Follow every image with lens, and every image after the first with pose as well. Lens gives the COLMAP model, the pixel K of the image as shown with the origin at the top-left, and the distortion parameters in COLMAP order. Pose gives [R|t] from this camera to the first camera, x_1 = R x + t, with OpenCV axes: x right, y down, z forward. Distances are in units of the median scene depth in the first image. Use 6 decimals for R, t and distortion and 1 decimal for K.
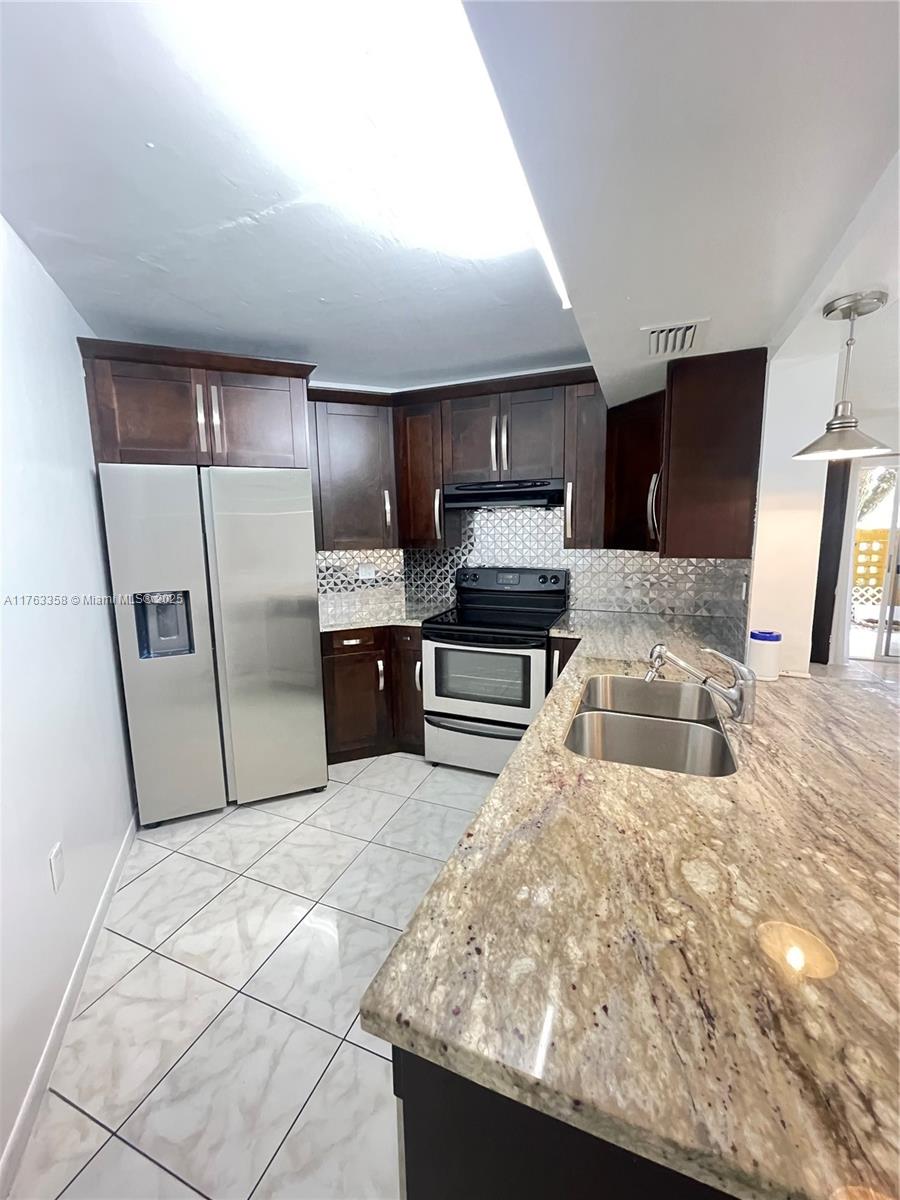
lens RADIAL K [[484.6, 0, 446.9], [0, 484.6, 596.0], [0, 0, 1]] dist [-0.001949, -0.000086]
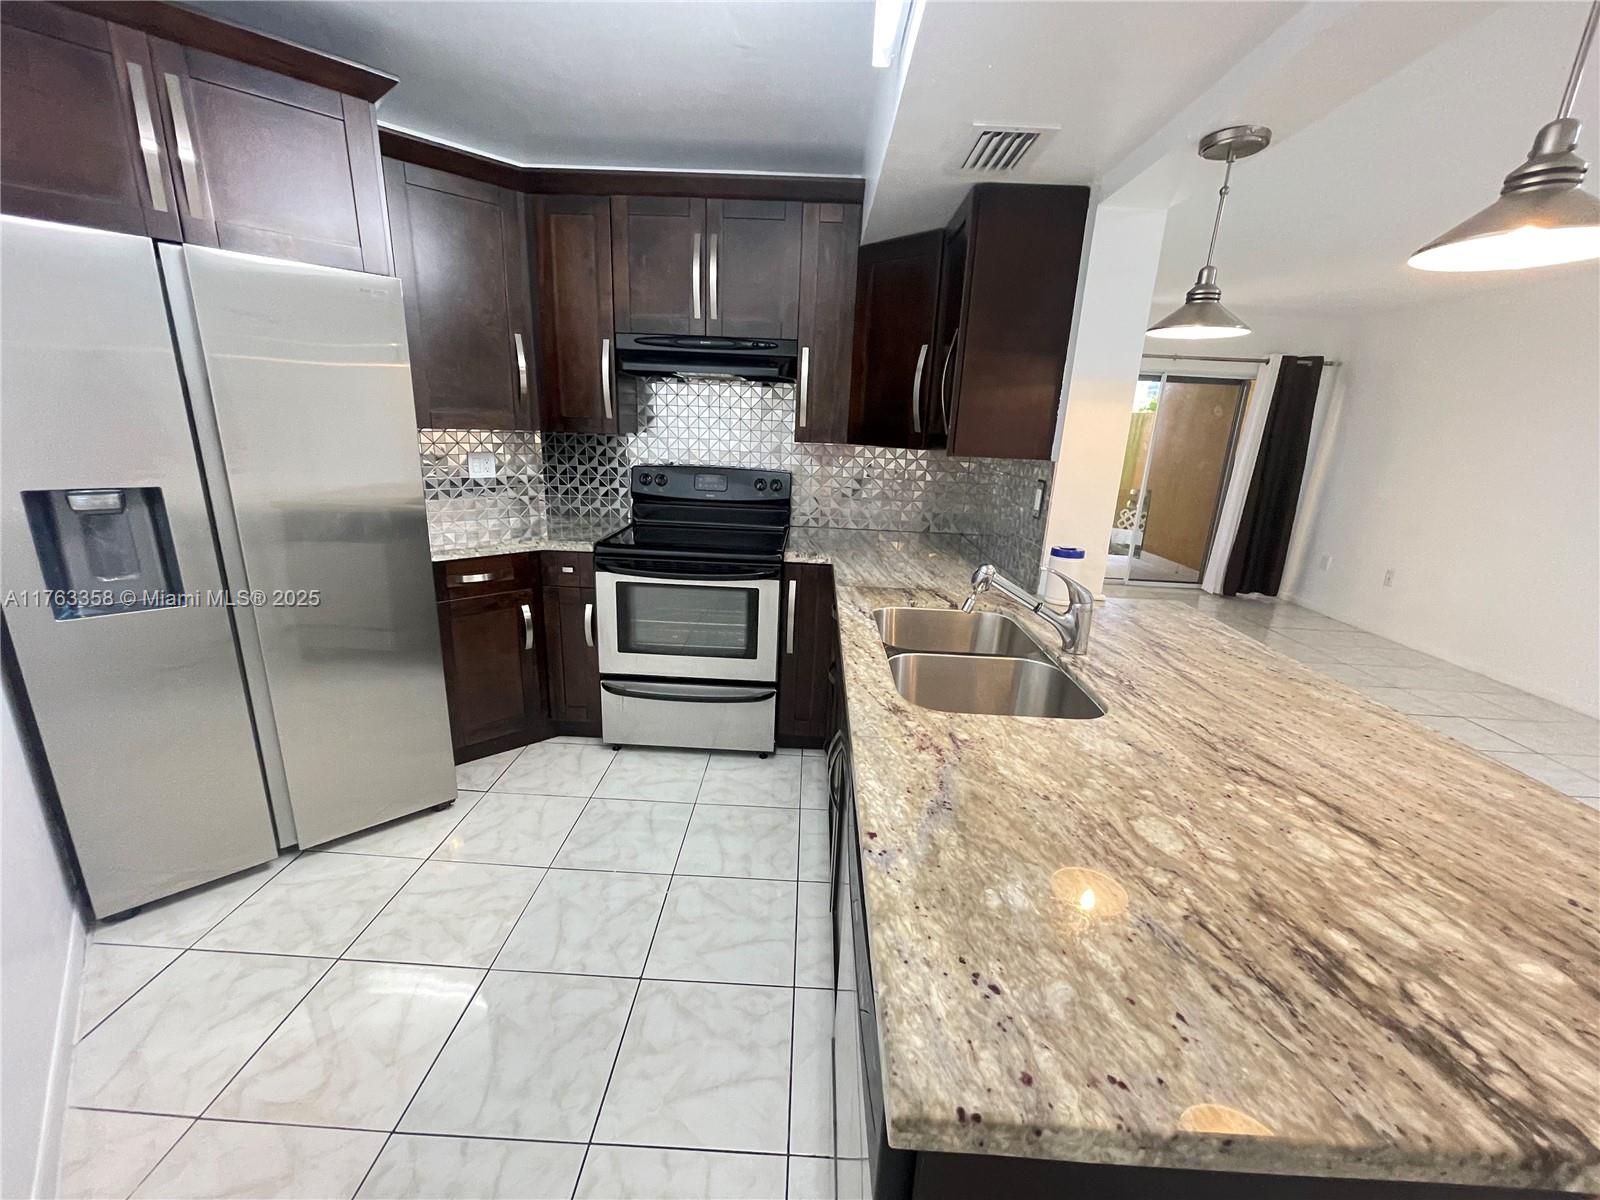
lens RADIAL K [[646.1, 0, 797.0], [0, 646.1, 601.4], [0, 0, 1]] dist [-0.001949, -0.000086]
pose [[0.932721, -0.042651, 0.358069, -0.169542], [-0.005955, 0.991023, 0.133558, 0.016025], [-0.360551, -0.126704, 0.924094, 0.100109]]
